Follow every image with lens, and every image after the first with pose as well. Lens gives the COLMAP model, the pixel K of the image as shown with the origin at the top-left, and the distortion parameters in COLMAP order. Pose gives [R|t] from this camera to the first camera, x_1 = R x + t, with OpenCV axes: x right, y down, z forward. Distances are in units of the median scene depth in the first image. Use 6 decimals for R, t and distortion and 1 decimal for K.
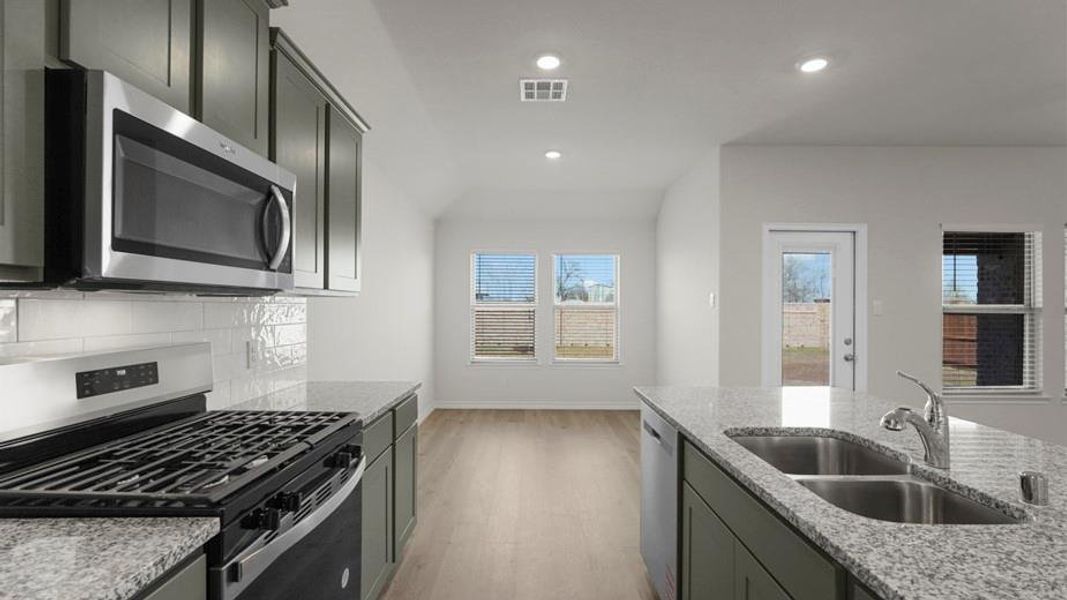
lens RADIAL K [[472.4, 0, 531.0], [0, 472.4, 304.9], [0, 0, 1]] dist [-0.016034, 0.009610]
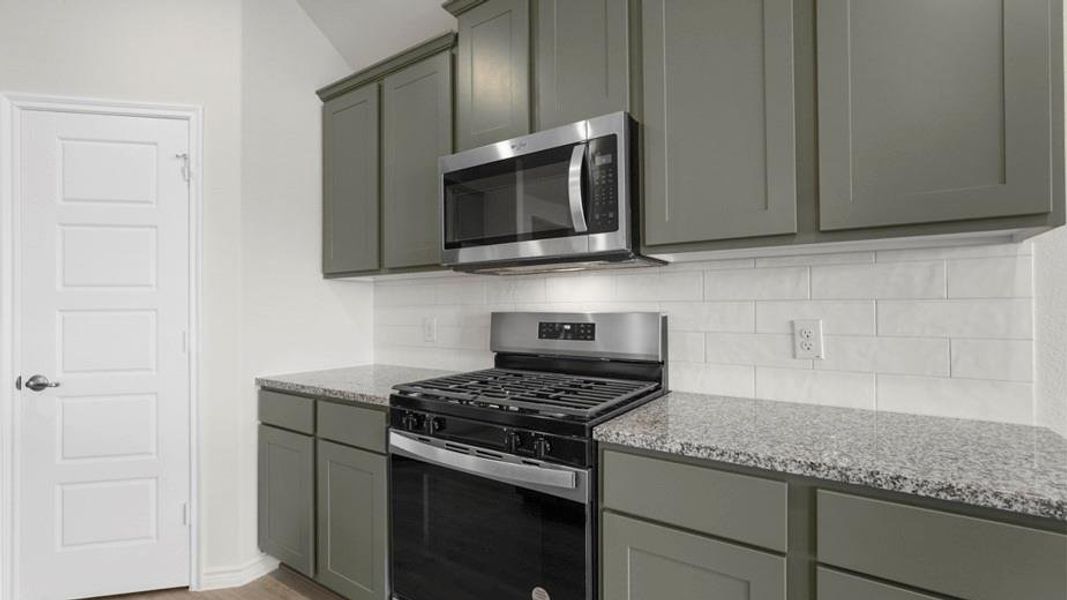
lens RADIAL K [[472.4, 0, 531.0], [0, 472.4, 304.9], [0, 0, 1]] dist [-0.016034, 0.009610]
pose [[-0.562752, -0.007741, -0.826590, 0.200124], [0.006076, 0.999890, -0.013500, 0.060262], [0.826604, -0.012620, -0.562643, 1.041997]]
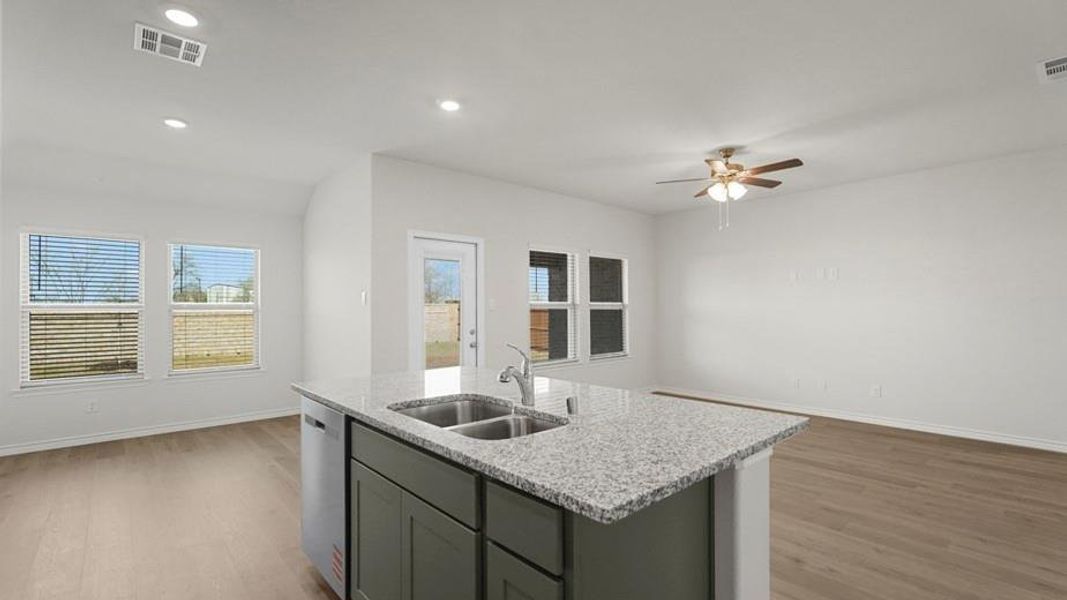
lens RADIAL K [[472.4, 0, 531.0], [0, 472.4, 304.9], [0, 0, 1]] dist [-0.016034, 0.009610]
pose [[0.749943, -0.004266, 0.661489, -0.064684], [0.007107, 0.999973, -0.001608, 0.017815], [-0.661464, 0.005907, 0.749953, -0.072281]]
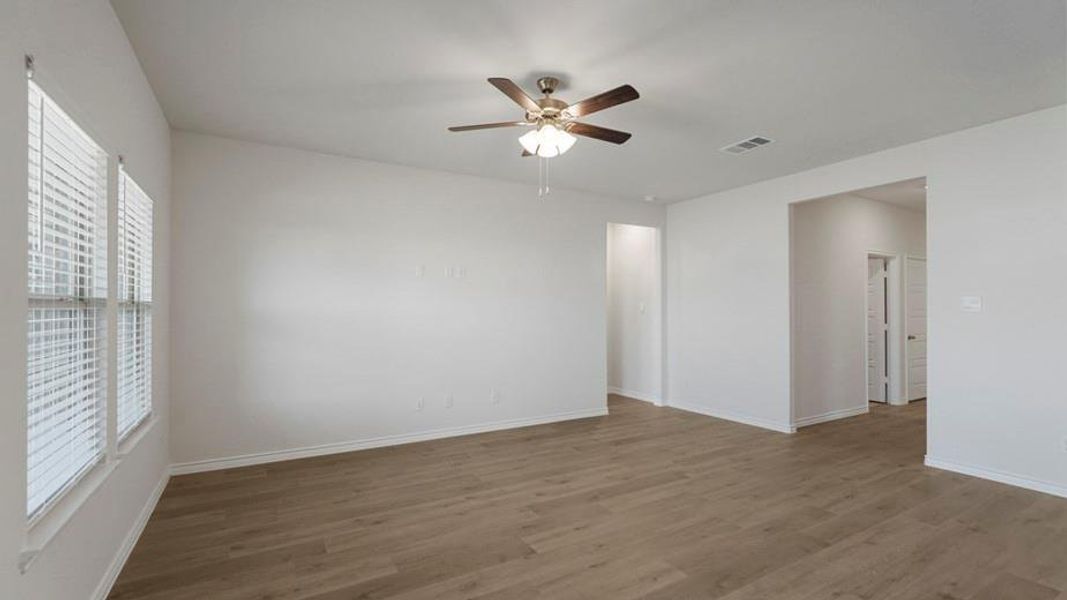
lens RADIAL K [[472.4, 0, 531.0], [0, 472.4, 304.9], [0, 0, 1]] dist [-0.016034, 0.009610]
pose [[-0.499921, 0.000401, 0.866071, 0.724960], [-0.008085, 0.999954, -0.005130, 0.023436], [-0.866033, -0.009567, -0.499895, 1.609677]]
